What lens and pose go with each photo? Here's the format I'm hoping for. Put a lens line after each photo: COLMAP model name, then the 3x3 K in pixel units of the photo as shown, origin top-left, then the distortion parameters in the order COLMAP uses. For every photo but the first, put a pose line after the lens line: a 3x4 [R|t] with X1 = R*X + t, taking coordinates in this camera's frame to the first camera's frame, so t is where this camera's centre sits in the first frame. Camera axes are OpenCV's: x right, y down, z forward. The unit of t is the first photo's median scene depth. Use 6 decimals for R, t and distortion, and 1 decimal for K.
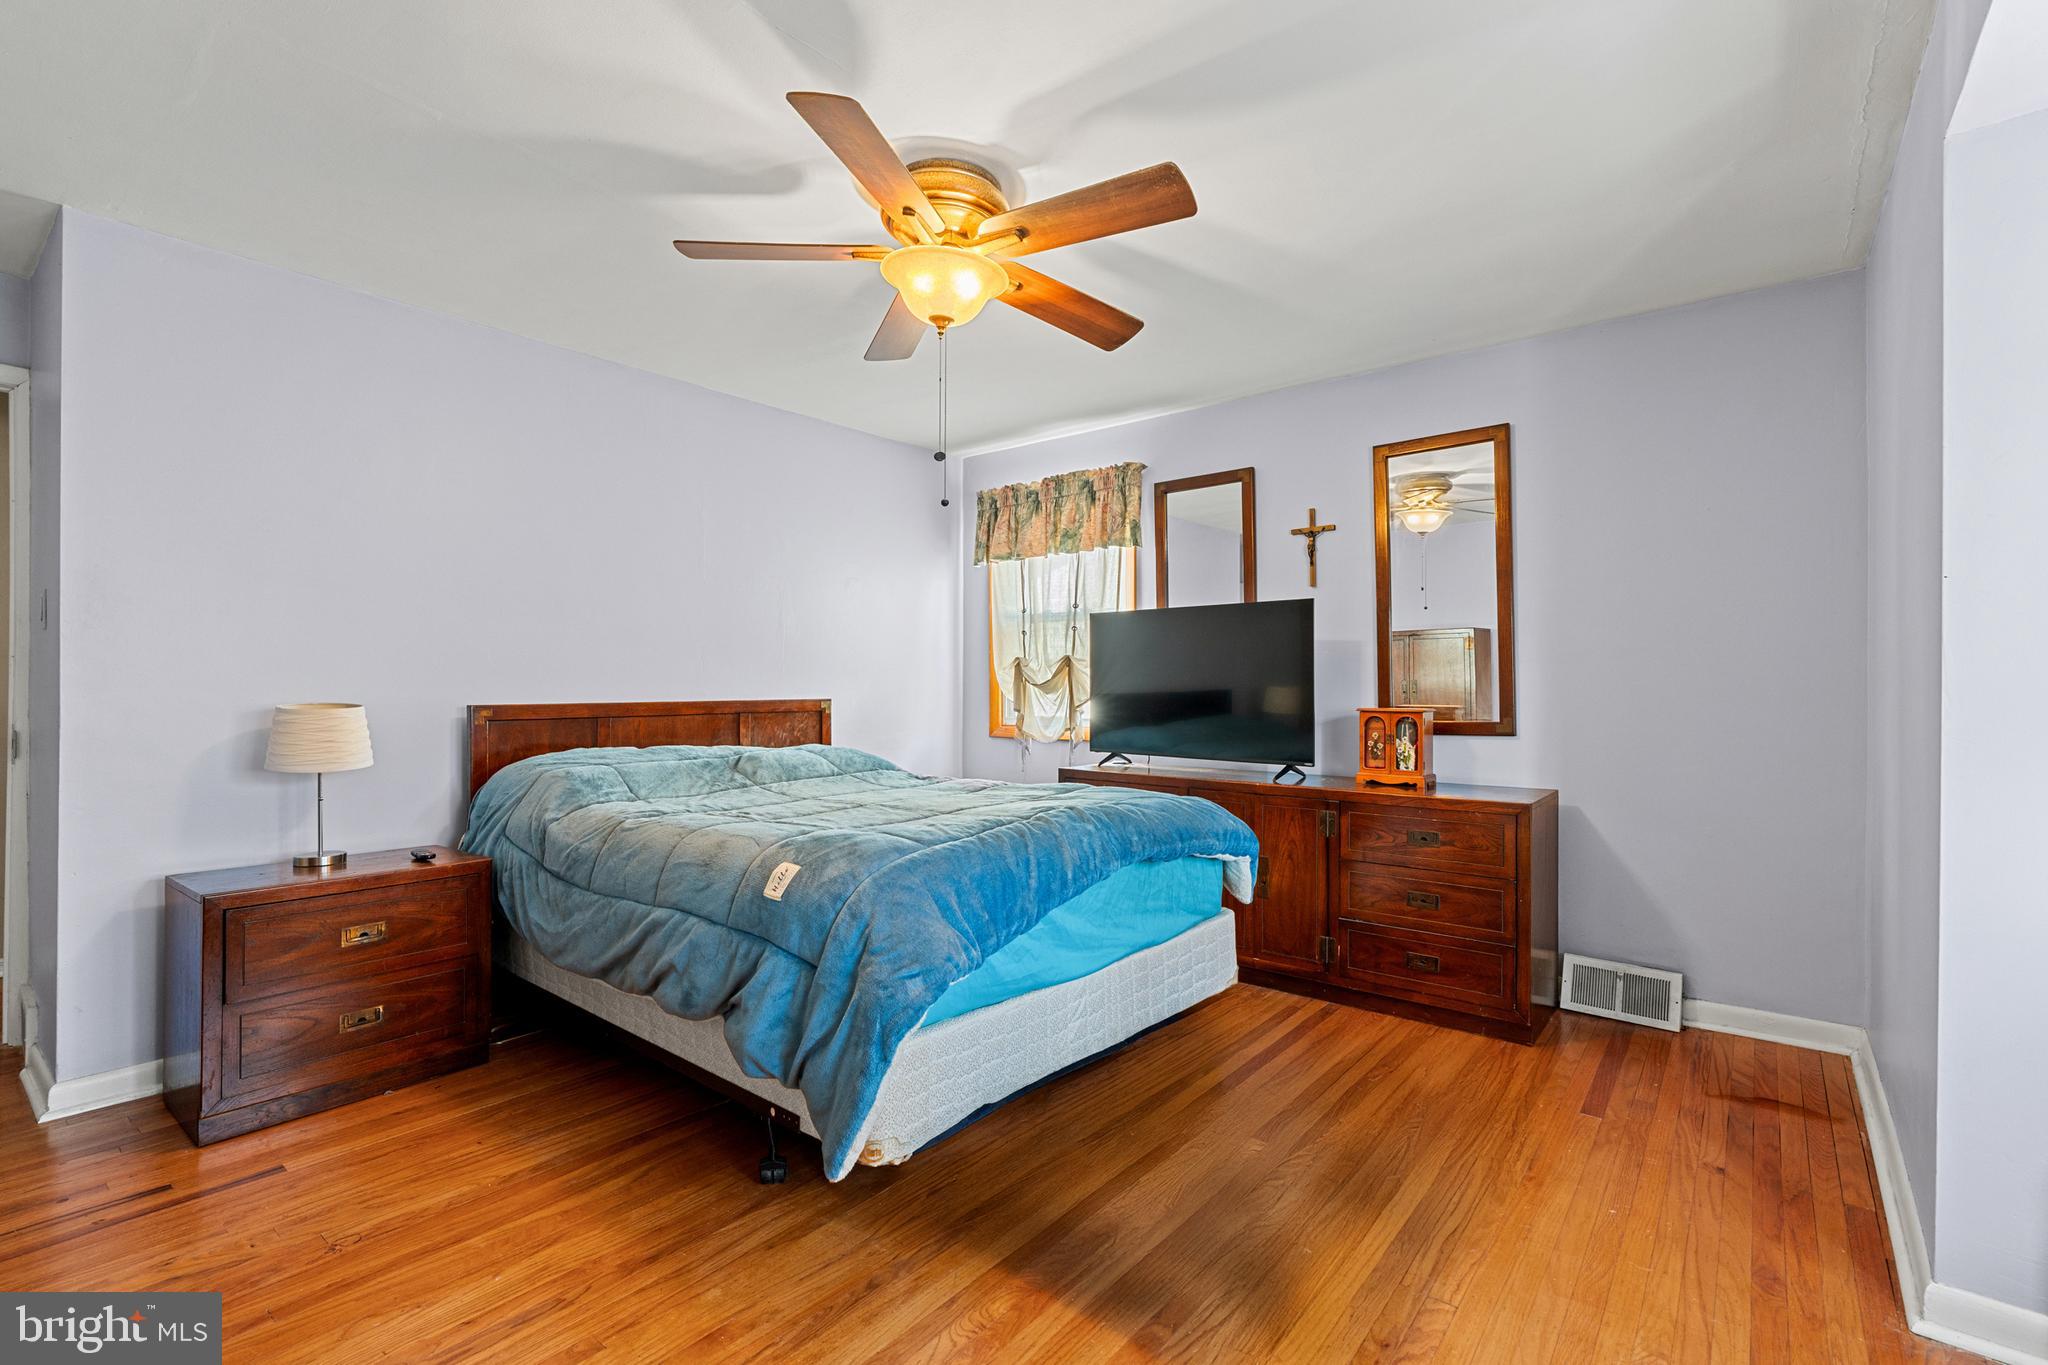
lens RADIAL K [[932.9, 0, 1029.1], [0, 932.9, 686.1], [0, 0, 1]] dist [-0.002532, 0.000365]
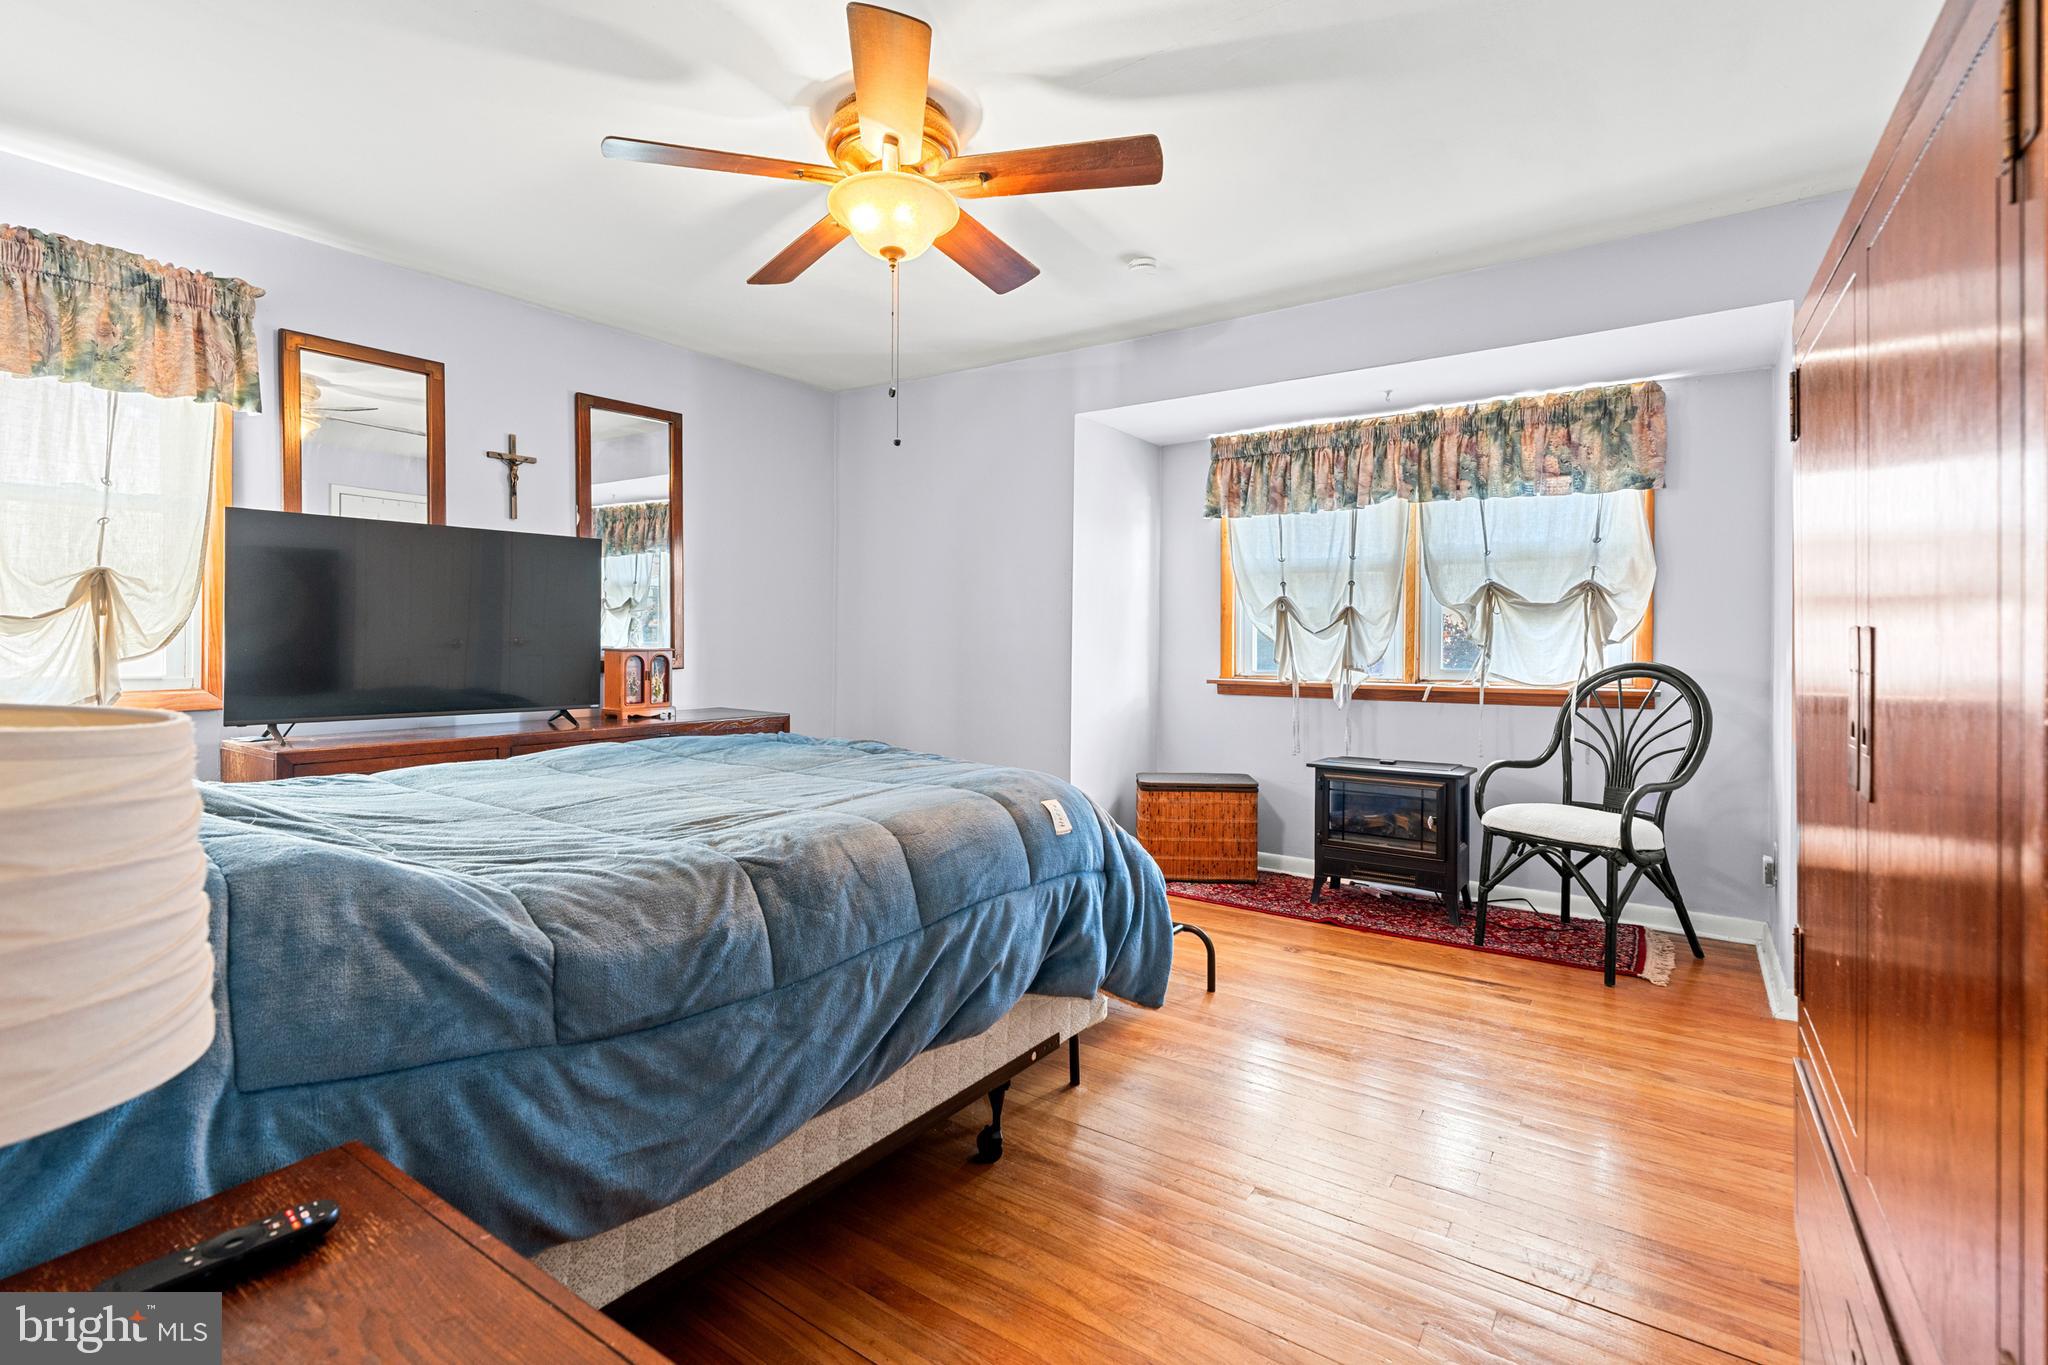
lens RADIAL K [[932.9, 0, 1012.5], [0, 932.9, 639.4], [0, 0, 1]] dist [-0.002532, 0.000365]
pose [[-0.059814, -0.005936, 0.998192, -0.643792], [-0.009377, 0.999942, 0.005384, 0.003300], [-0.998166, -0.009038, -0.059866, 0.552624]]
